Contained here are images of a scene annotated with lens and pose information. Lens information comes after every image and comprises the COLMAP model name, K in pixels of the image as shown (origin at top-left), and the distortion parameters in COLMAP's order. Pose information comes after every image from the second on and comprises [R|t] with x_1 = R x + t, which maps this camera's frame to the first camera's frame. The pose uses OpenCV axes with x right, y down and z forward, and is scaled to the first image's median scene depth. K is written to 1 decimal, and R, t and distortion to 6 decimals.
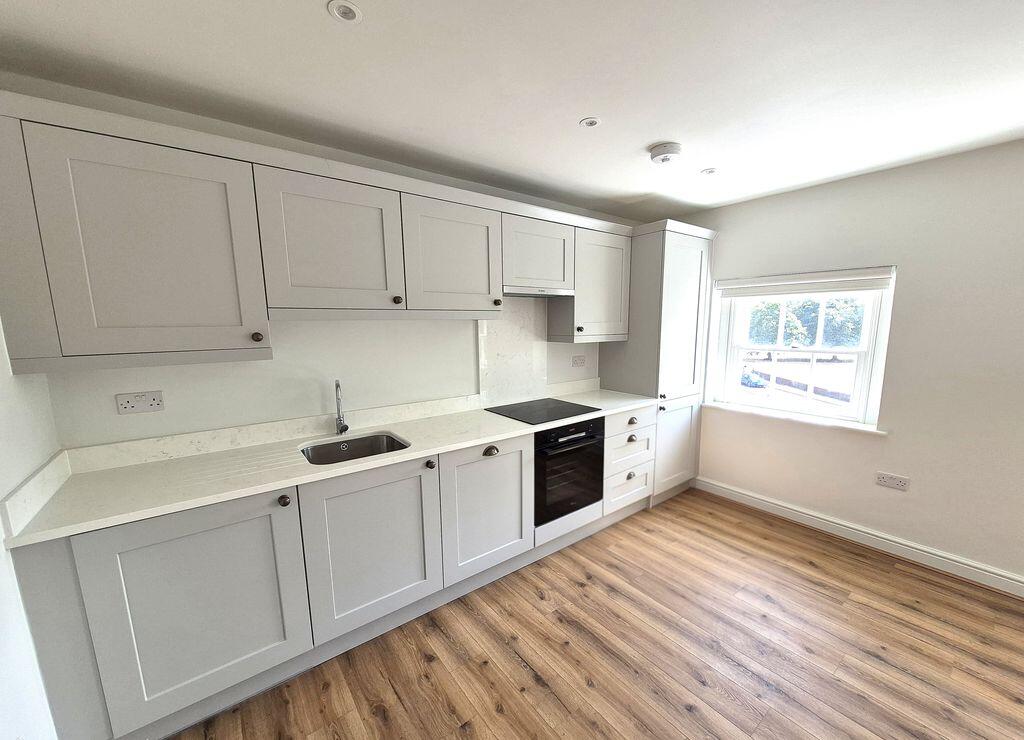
lens RADIAL K [[402.0, 0, 519.8], [0, 402.0, 385.1], [0, 0, 1]] dist [0.000154, -0.000306]
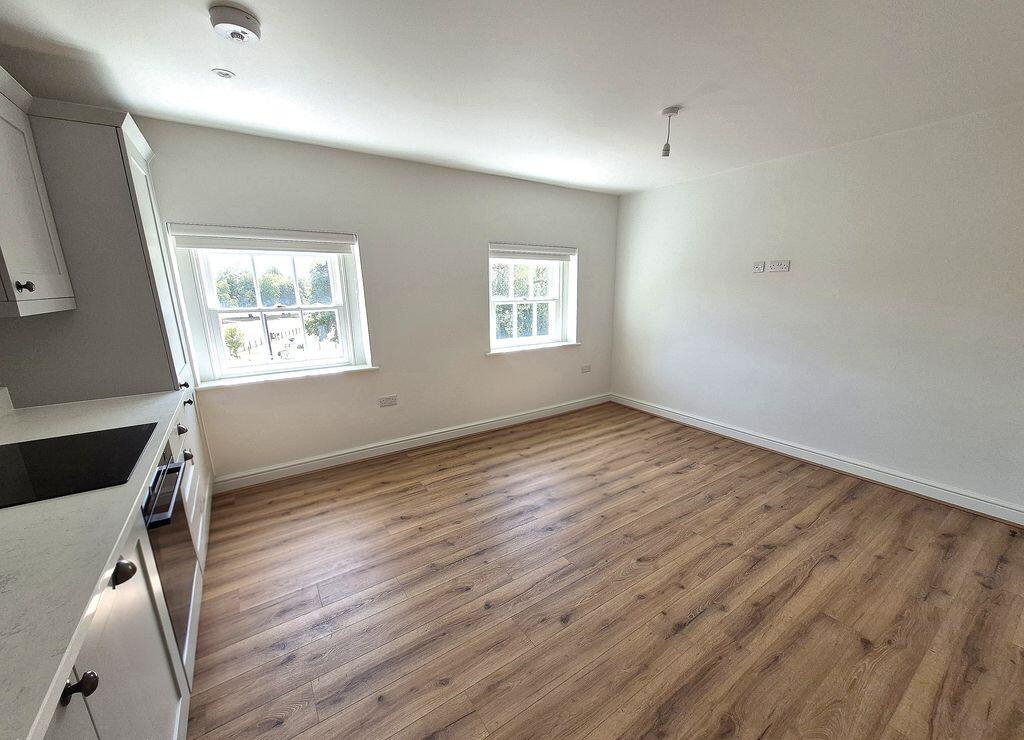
lens RADIAL K [[402.0, 0, 519.8], [0, 402.0, 385.1], [0, 0, 1]] dist [0.000154, -0.000306]
pose [[0.054476, -0.234518, 0.970584, -0.409997], [0.159912, 0.961530, 0.223355, -0.050376], [-0.985627, 0.143041, 0.089882, 0.512426]]
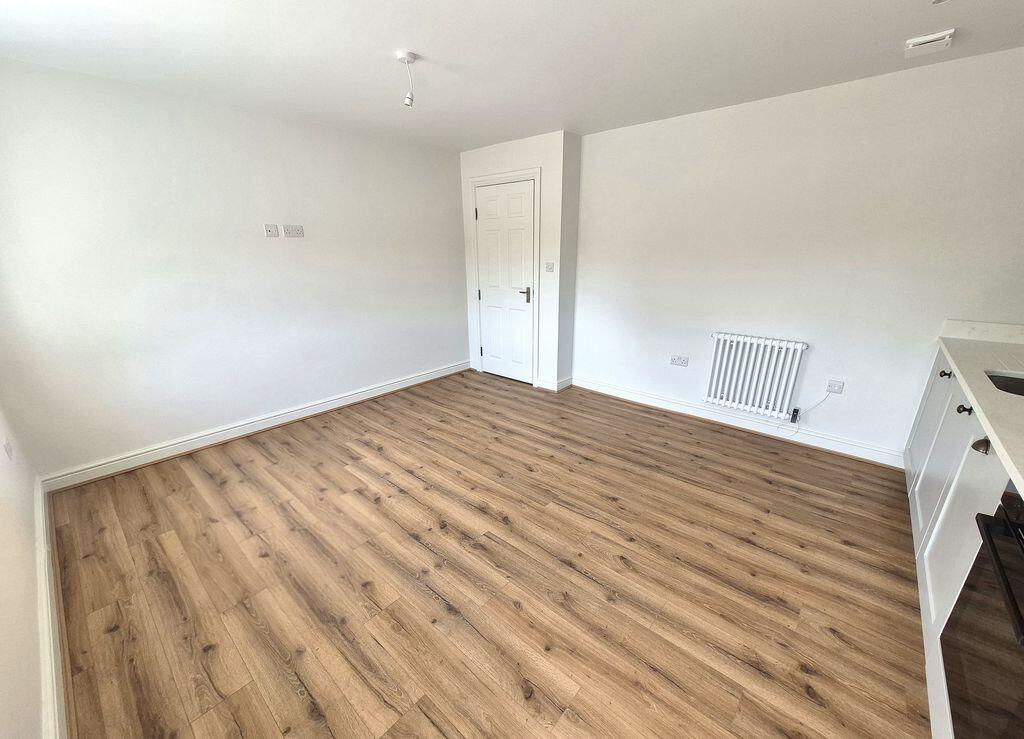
lens RADIAL K [[402.0, 0, 519.8], [0, 402.0, 384.6], [0, 0, 1]] dist [0.000154, -0.000306]
pose [[-0.979712, 0.077473, -0.184831, 0.717819], [-0.017422, 0.885846, 0.463652, -0.188058], [0.199652, 0.457466, -0.866524, 1.334066]]
